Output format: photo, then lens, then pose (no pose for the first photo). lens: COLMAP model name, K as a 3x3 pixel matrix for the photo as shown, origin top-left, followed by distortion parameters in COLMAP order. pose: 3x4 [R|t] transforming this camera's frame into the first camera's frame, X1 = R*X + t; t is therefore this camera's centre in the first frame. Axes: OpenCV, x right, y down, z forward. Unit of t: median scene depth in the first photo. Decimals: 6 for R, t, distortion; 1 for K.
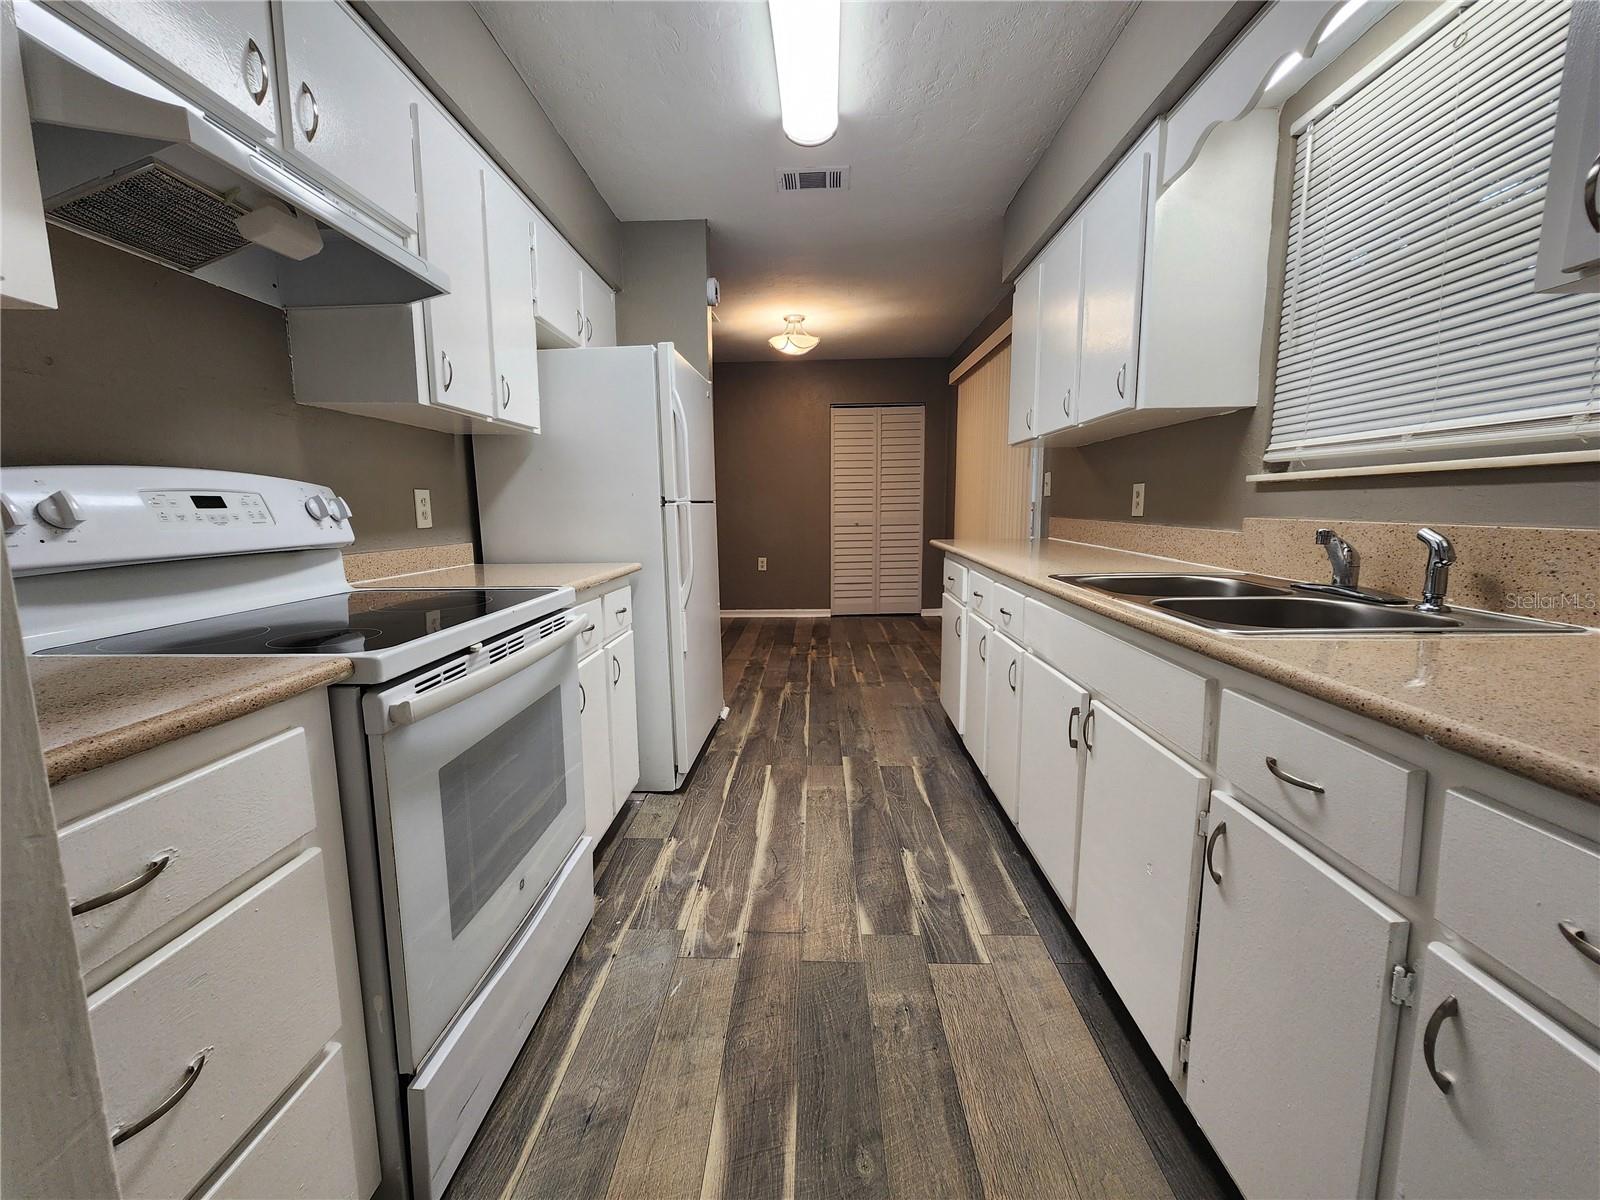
lens RADIAL K [[654.4, 0, 792.4], [0, 654.4, 590.0], [0, 0, 1]] dist [-0.002746, 0.000005]
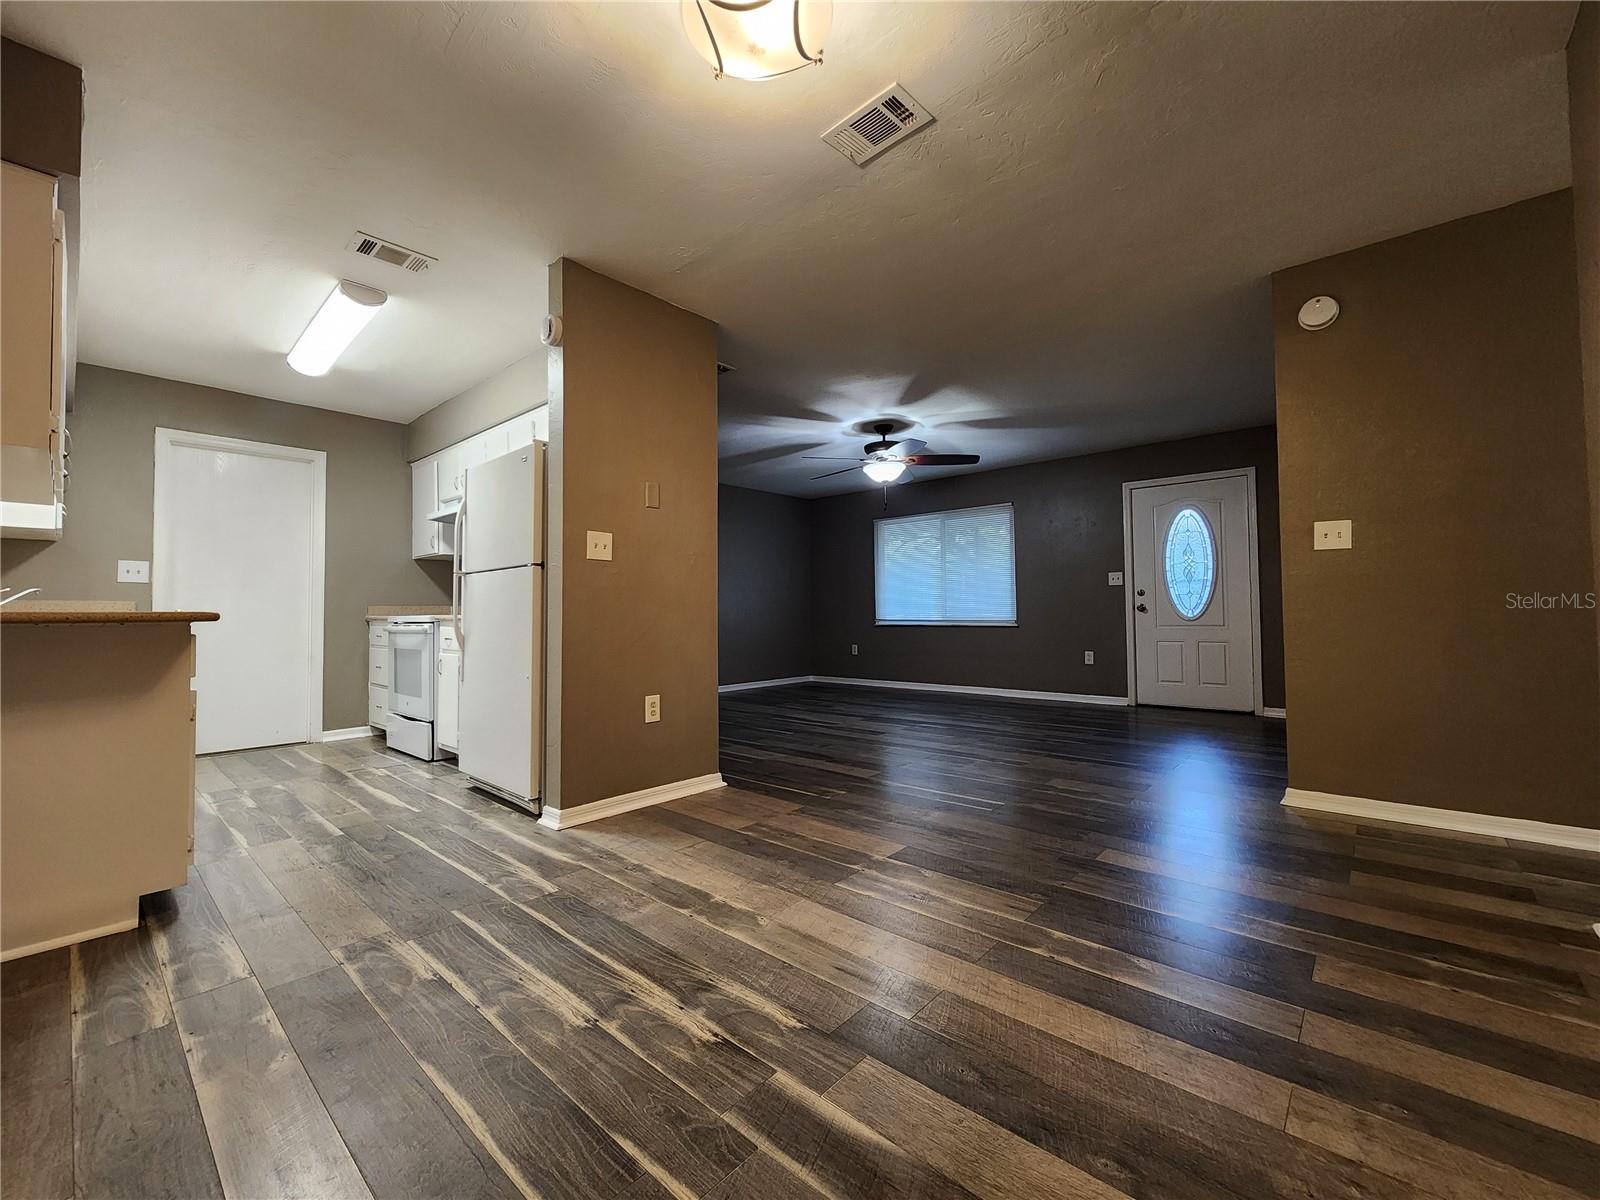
lens RADIAL K [[654.4, 0, 802.6], [0, 654.4, 597.9], [0, 0, 1]] dist [-0.002746, 0.000005]
pose [[-0.632010, -0.005055, -0.774944, 0.415185], [-0.087540, 0.994044, 0.064910, -0.212987], [0.770000, 0.108863, -0.628688, 2.199026]]
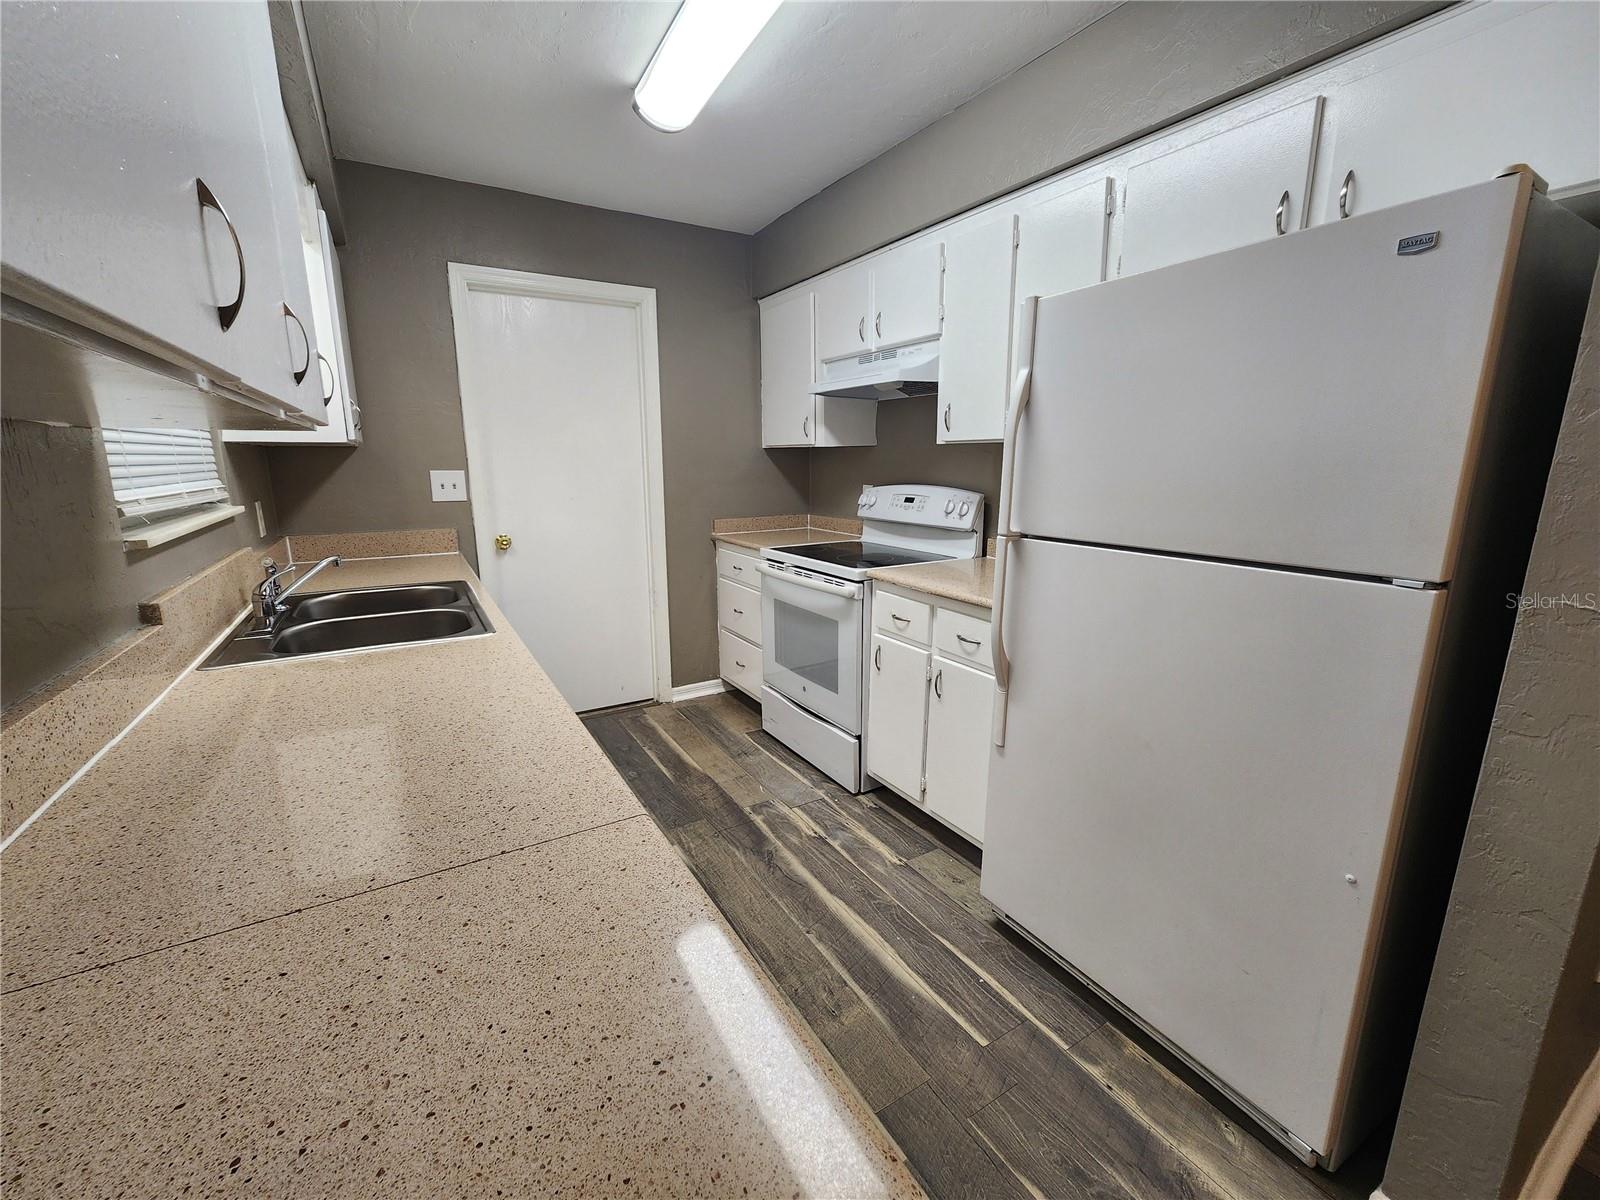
lens RADIAL K [[654.4, 0, 796.0], [0, 654.4, 596.7], [0, 0, 1]] dist [-0.002746, 0.000005]
pose [[-0.836452, 0.123368, -0.533974, 0.343484], [-0.062934, 0.946266, 0.317206, -0.243491], [0.544415, 0.298933, -0.783742, 1.265759]]
